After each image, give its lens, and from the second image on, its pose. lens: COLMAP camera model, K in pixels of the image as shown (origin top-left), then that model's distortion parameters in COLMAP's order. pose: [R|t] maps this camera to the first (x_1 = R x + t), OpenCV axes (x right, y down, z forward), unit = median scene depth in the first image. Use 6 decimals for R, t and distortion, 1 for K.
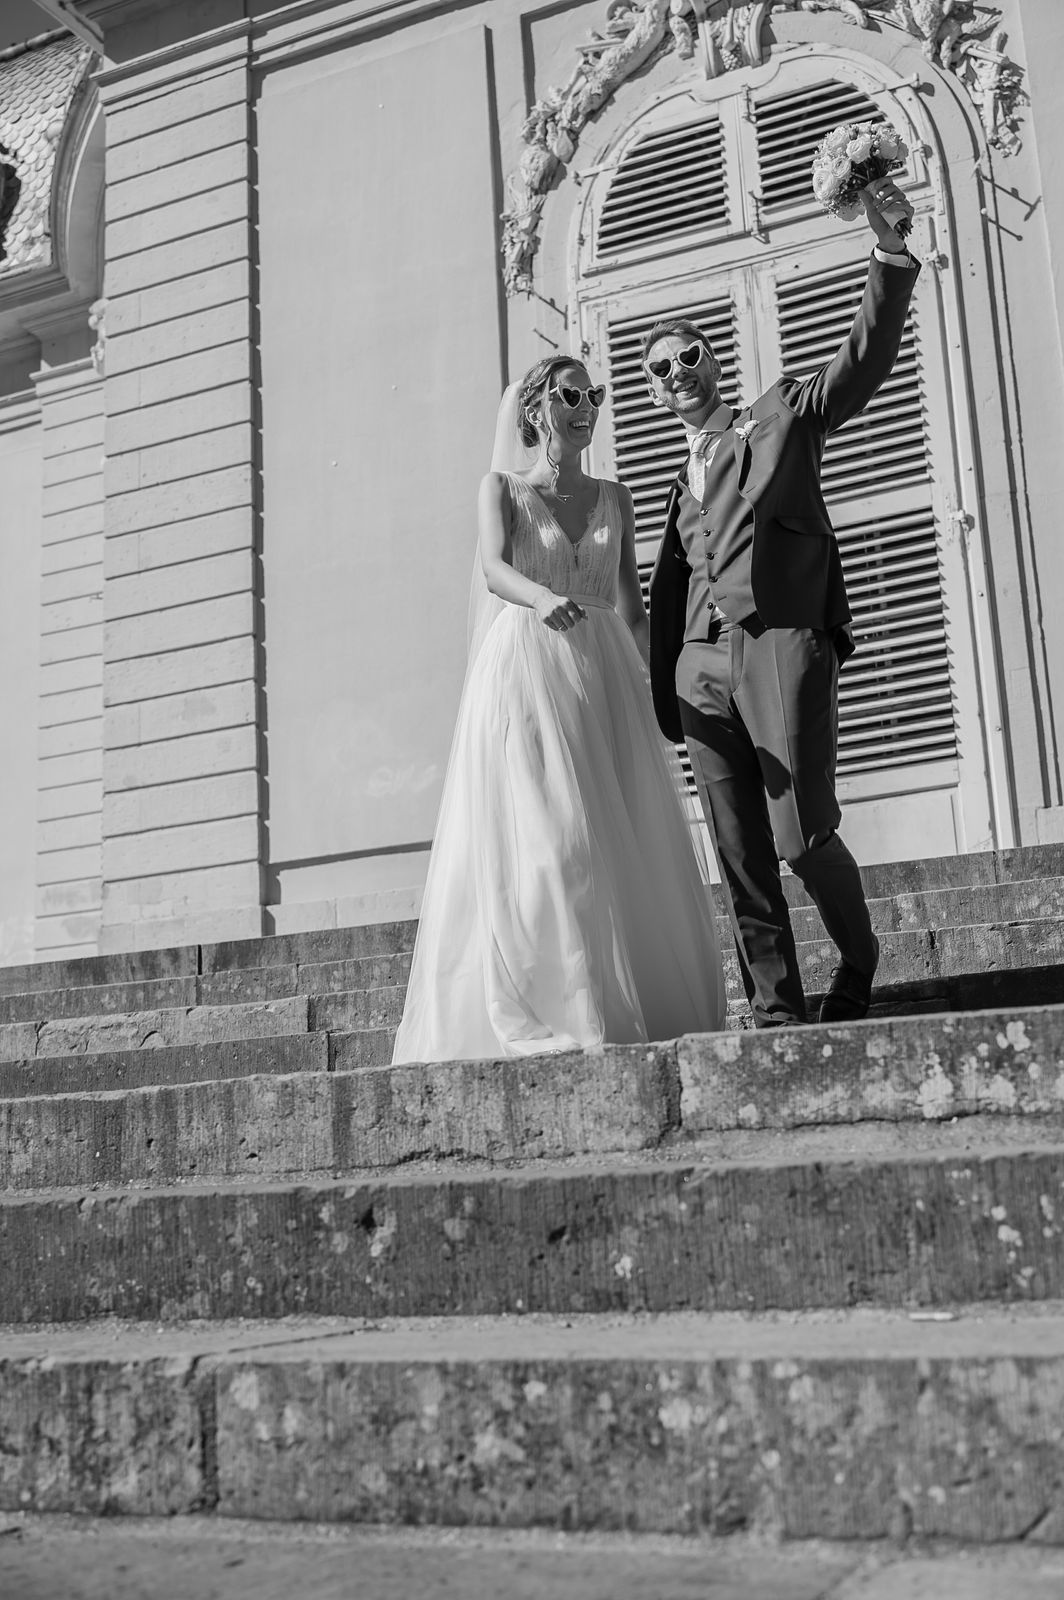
lens RADIAL K [[1846.3, 0, 531.4], [0, 1846.3, 791.8], [0, 0, 1]] dist [-0.001465, 0.000000]
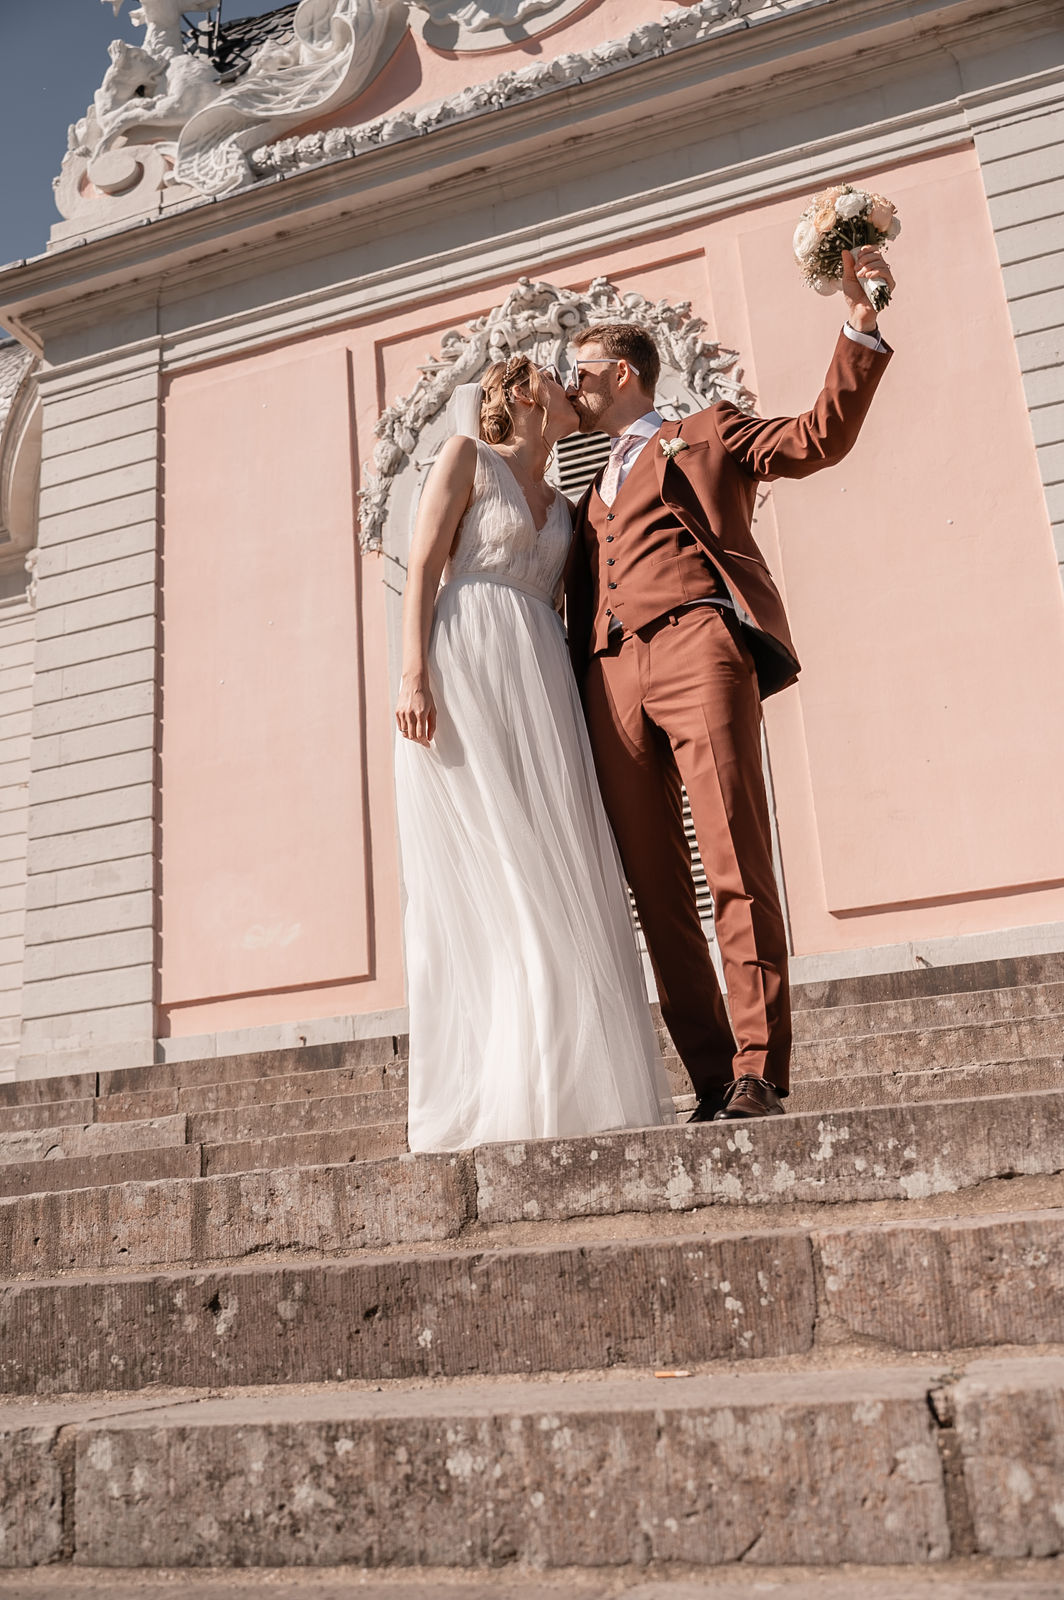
lens RADIAL K [[1470.8, 0, 522.6], [0, 1470.8, 805.8], [0, 0, 1]] dist [-0.004758, 0.000000]
pose [[0.995521, 0.009000, 0.094116, 0.003547], [-0.000101, 0.995559, -0.094137, -0.000171], [-0.094545, 0.093706, 0.991101, 0.000255]]
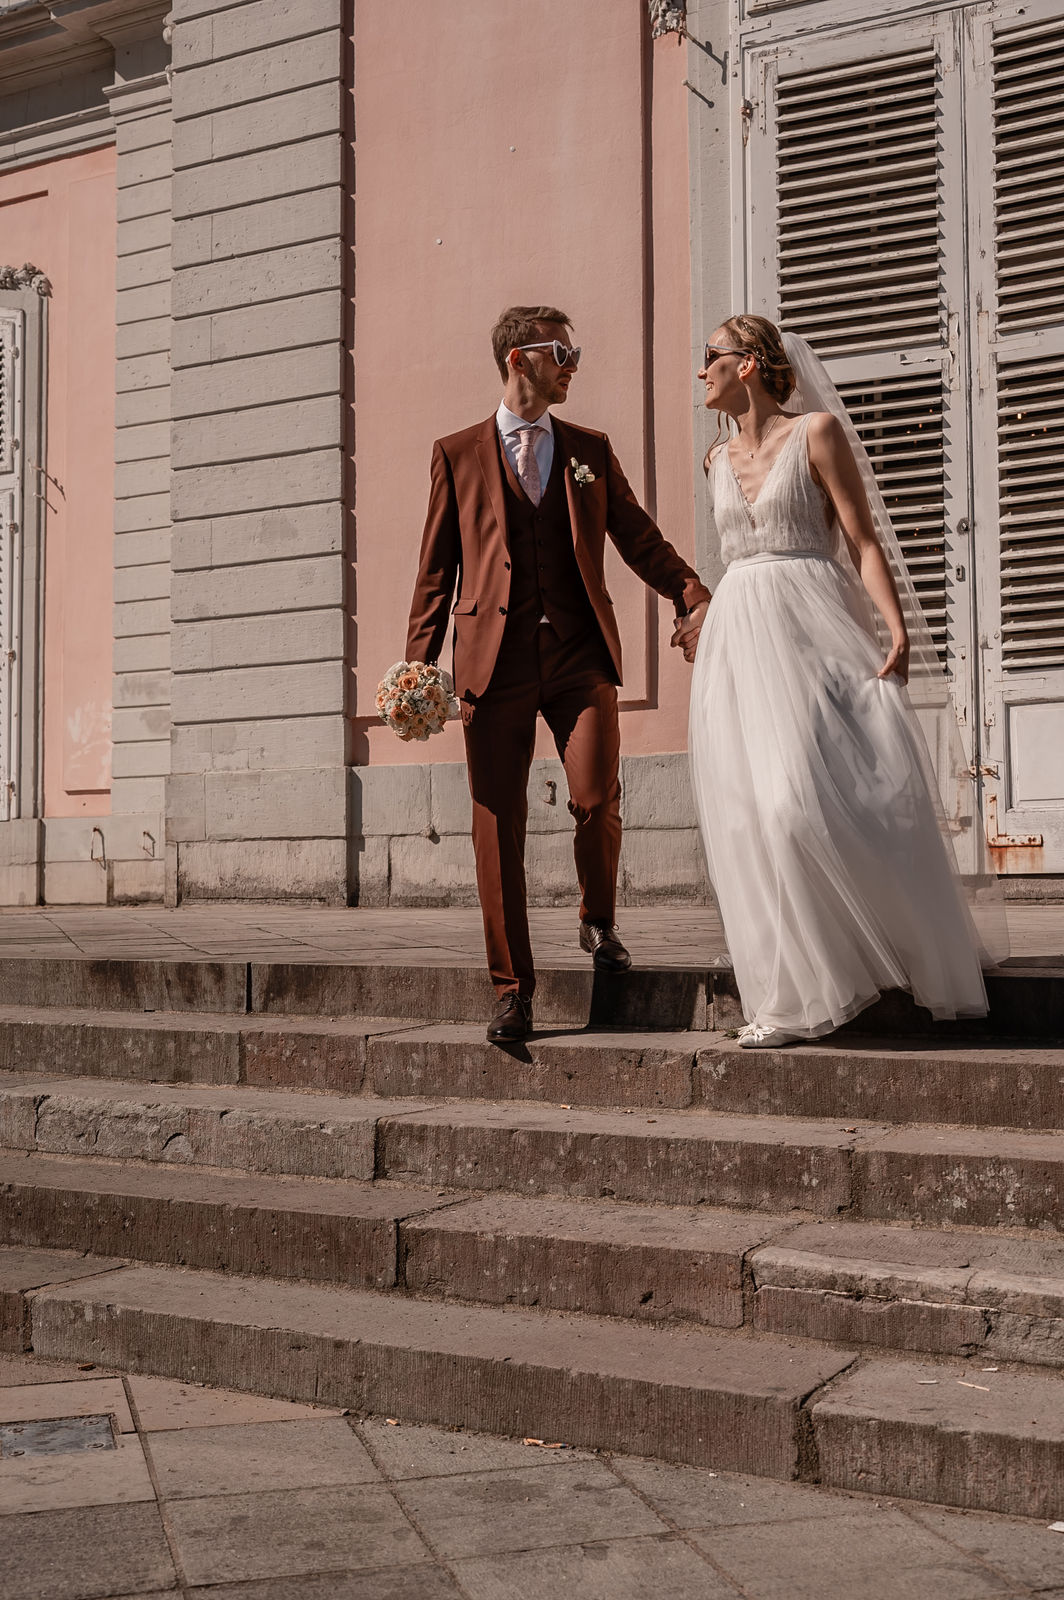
lens RADIAL K [[1828.2, 0, 531.0], [0, 1828.2, 798.2], [0, 0, 1]] dist [-0.002946, 0.000000]
pose [[0.997863, 0.036738, -0.054031, -0.011461], [-0.026822, 0.984388, 0.173959, -0.080249], [0.059578, -0.172138, 0.983270, 0.153010]]
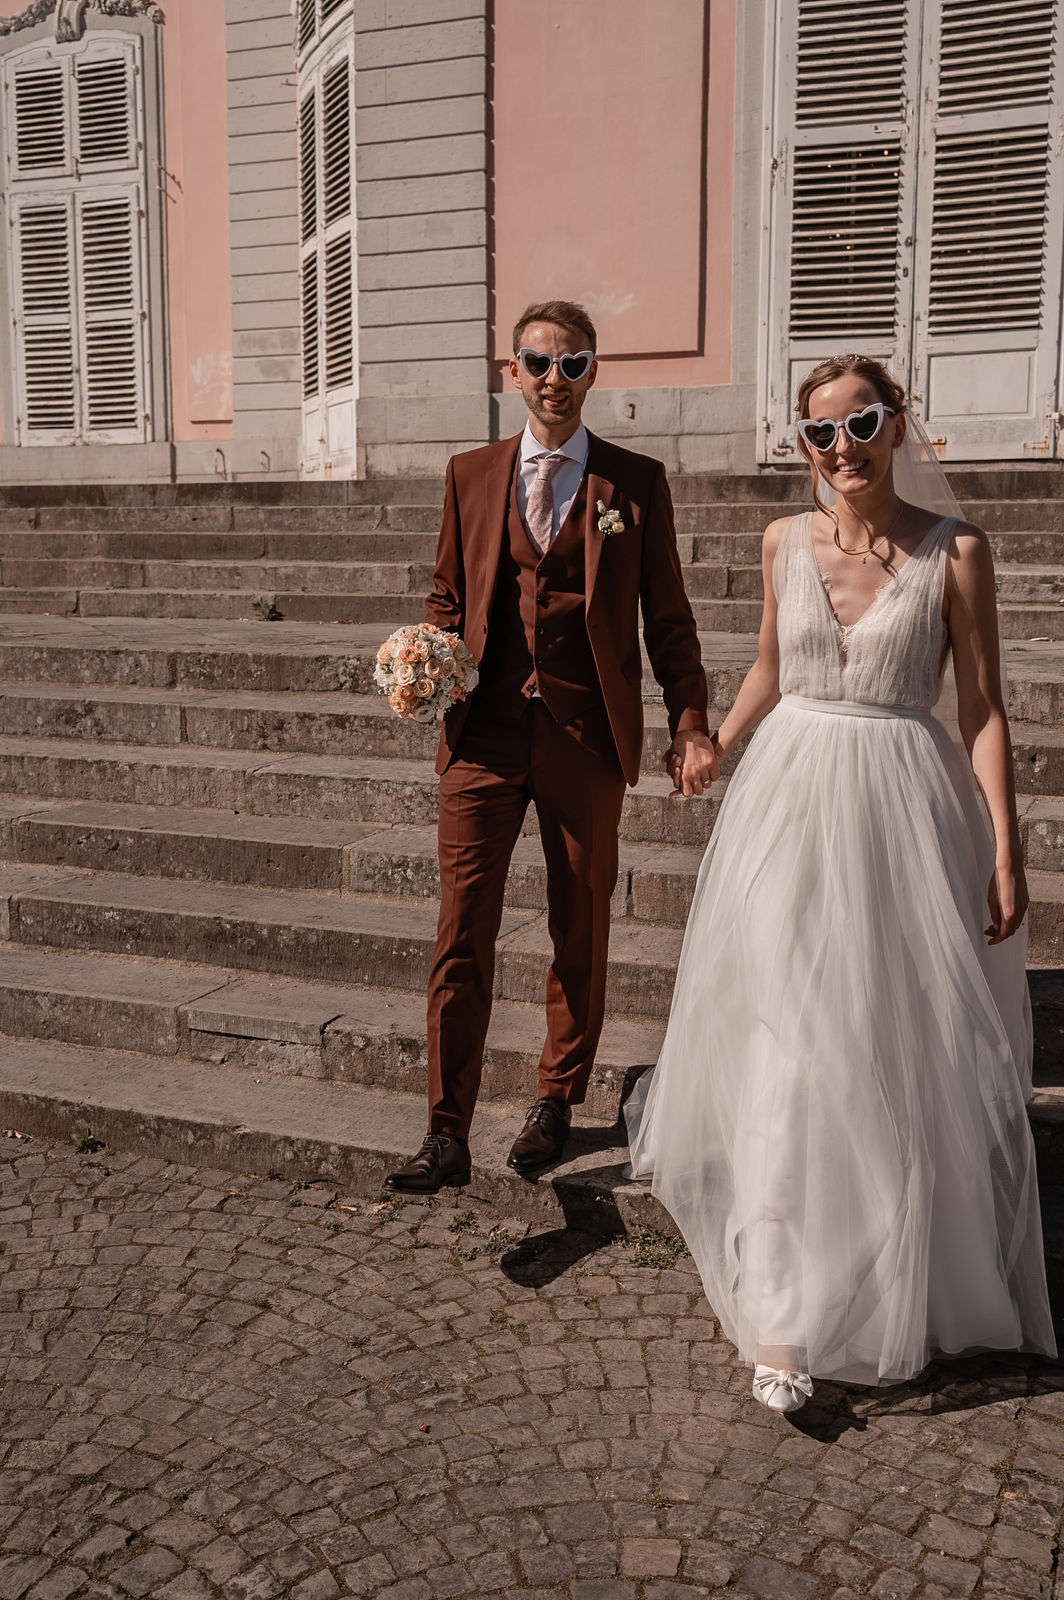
lens RADIAL K [[1625.6, 0, 527.5], [0, 1625.6, 796.5], [0, 0, 1]] dist [0.000543, 0.000000]
pose [[0.997736, 0.041598, 0.052850, -0.175321], [-0.057877, 0.931310, 0.359599, -0.094871], [-0.034261, -0.361844, 0.931609, -0.212828]]
